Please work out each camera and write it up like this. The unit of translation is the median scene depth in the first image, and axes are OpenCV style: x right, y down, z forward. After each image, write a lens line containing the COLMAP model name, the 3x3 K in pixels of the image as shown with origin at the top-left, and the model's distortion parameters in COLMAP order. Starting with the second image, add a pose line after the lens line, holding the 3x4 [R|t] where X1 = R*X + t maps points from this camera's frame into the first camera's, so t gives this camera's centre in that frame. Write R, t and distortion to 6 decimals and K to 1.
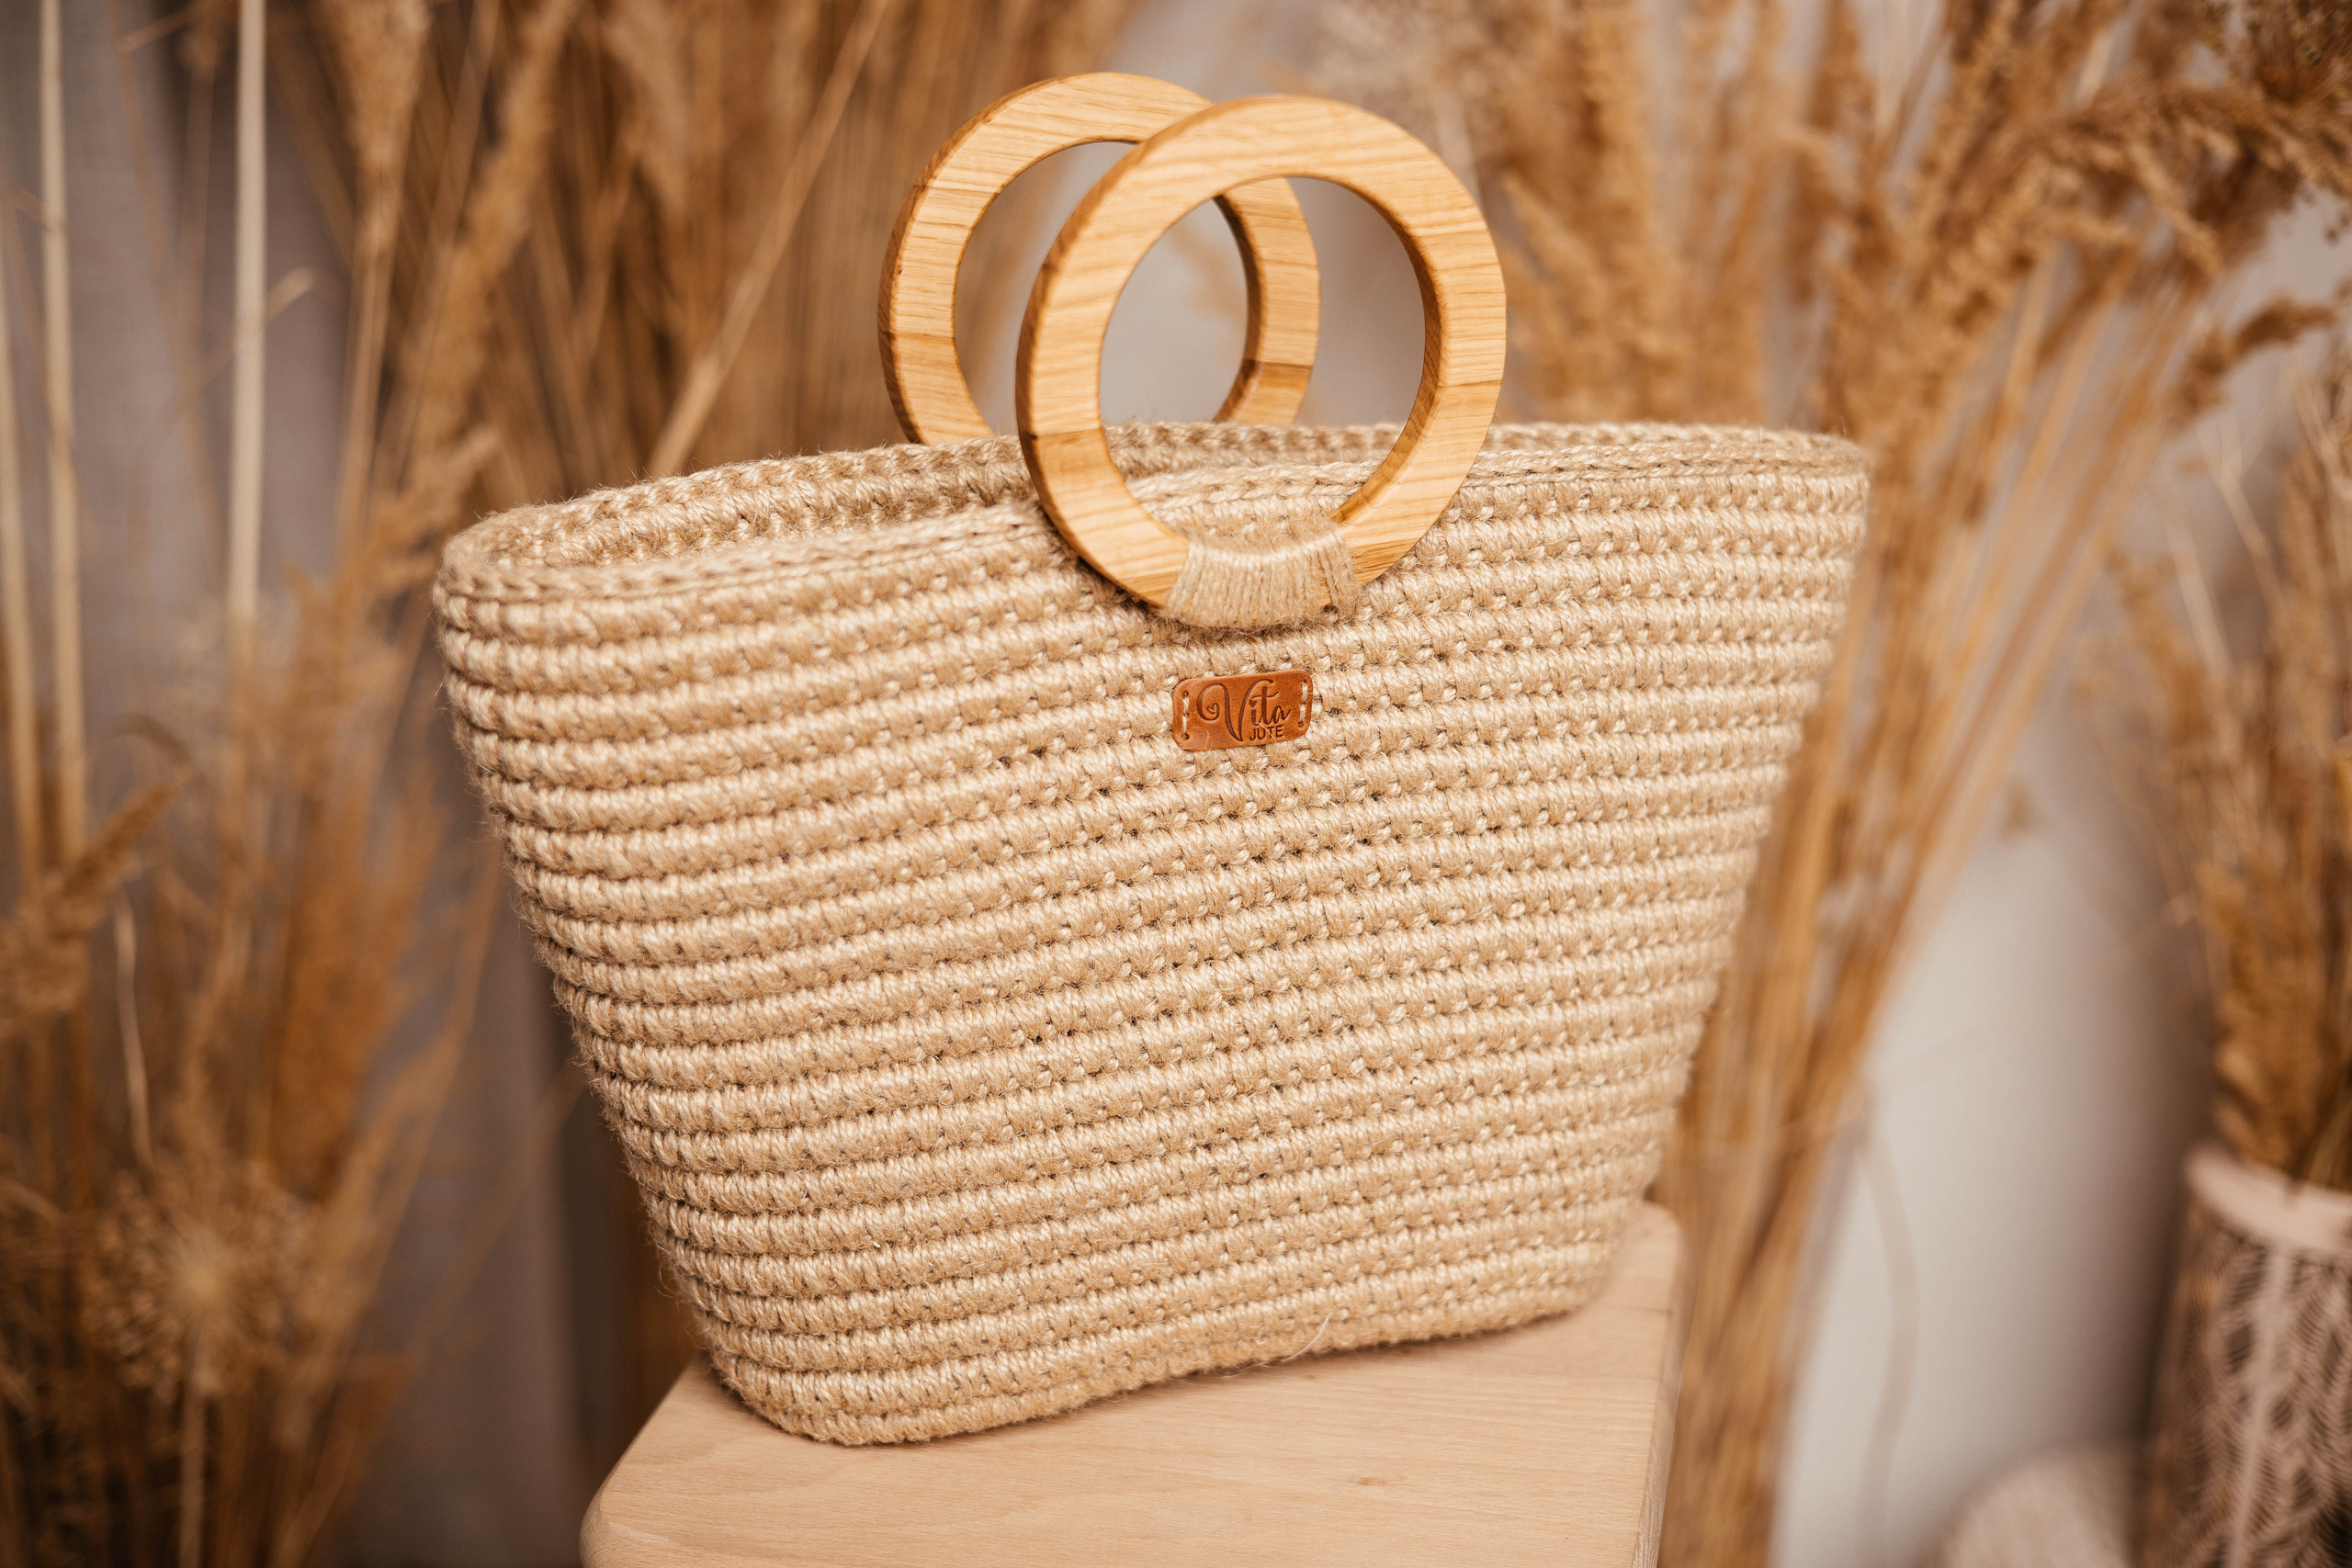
lens RADIAL K [[3731.5, 0, 1334.7], [0, 3731.5, 776.2], [0, 0, 1]] dist [0.088750, -1.025532]
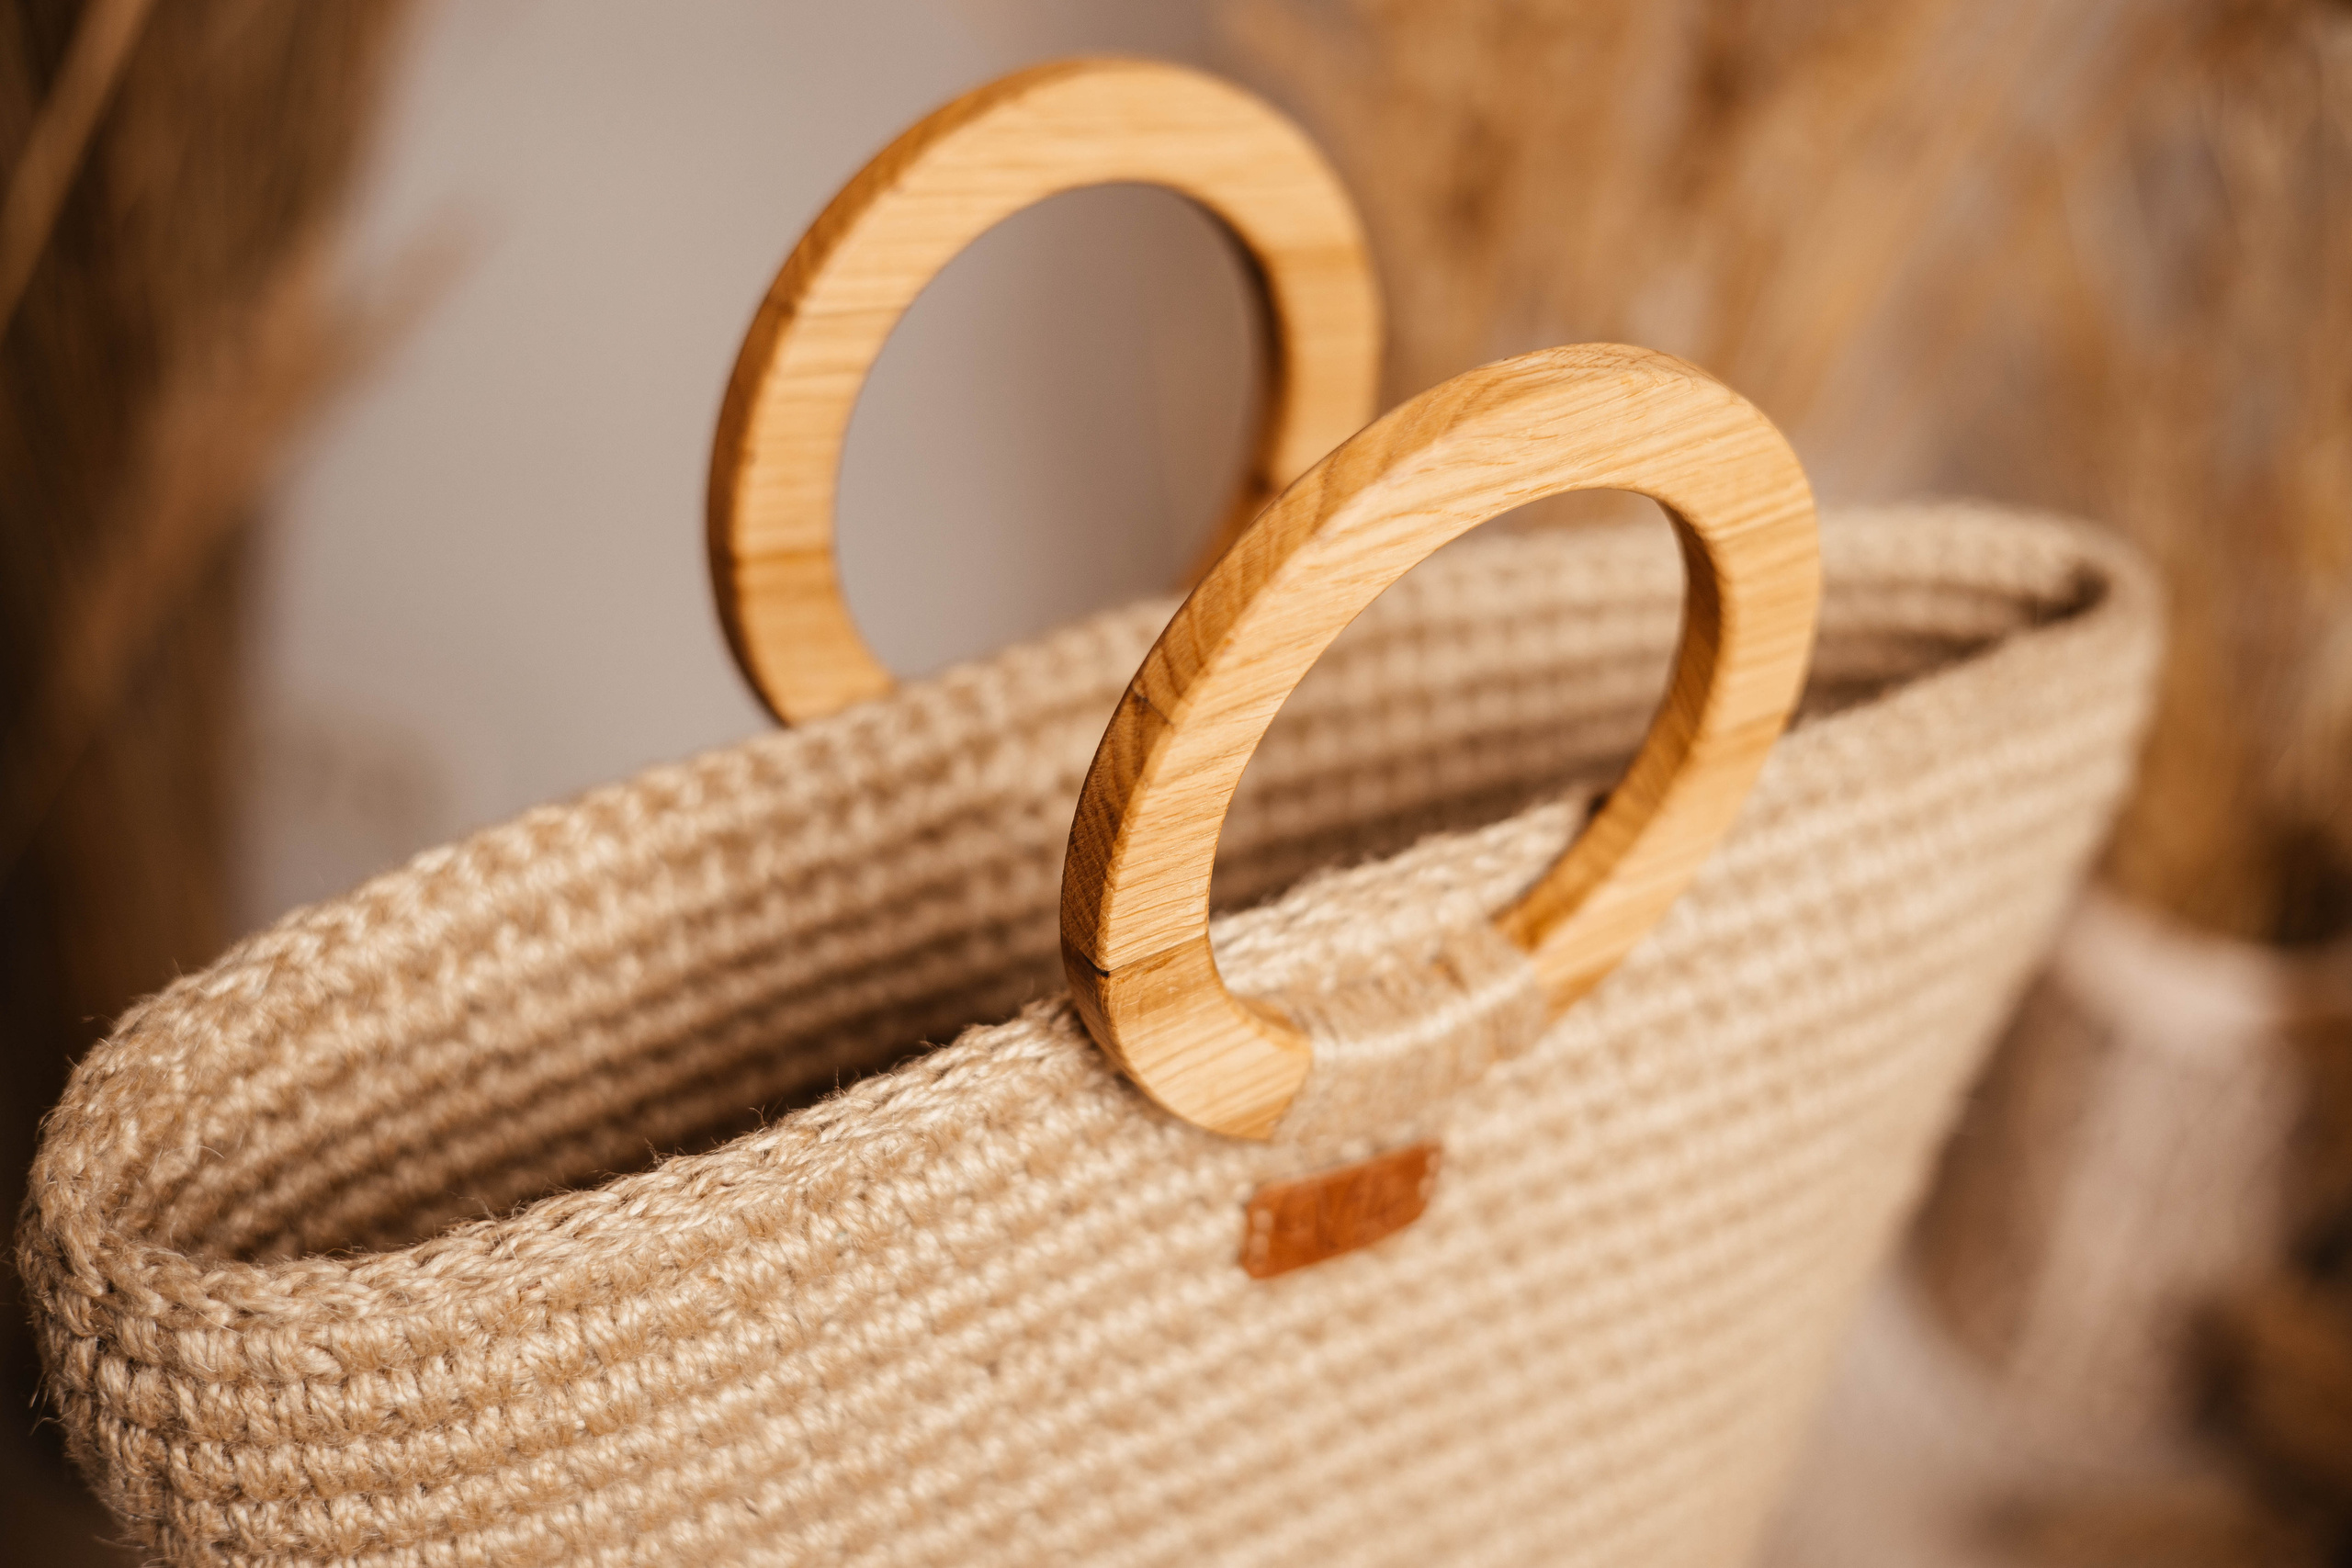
lens RADIAL K [[3731.5, 0, 1334.7], [0, 3731.5, 776.2], [0, 0, 1]] dist [0.088750, -1.025532]
pose [[0.981381, -0.020969, 0.190923, -0.144823], [-0.033989, 0.959375, 0.280080, -0.263753], [-0.189039, -0.281354, 0.940800, 0.438339]]
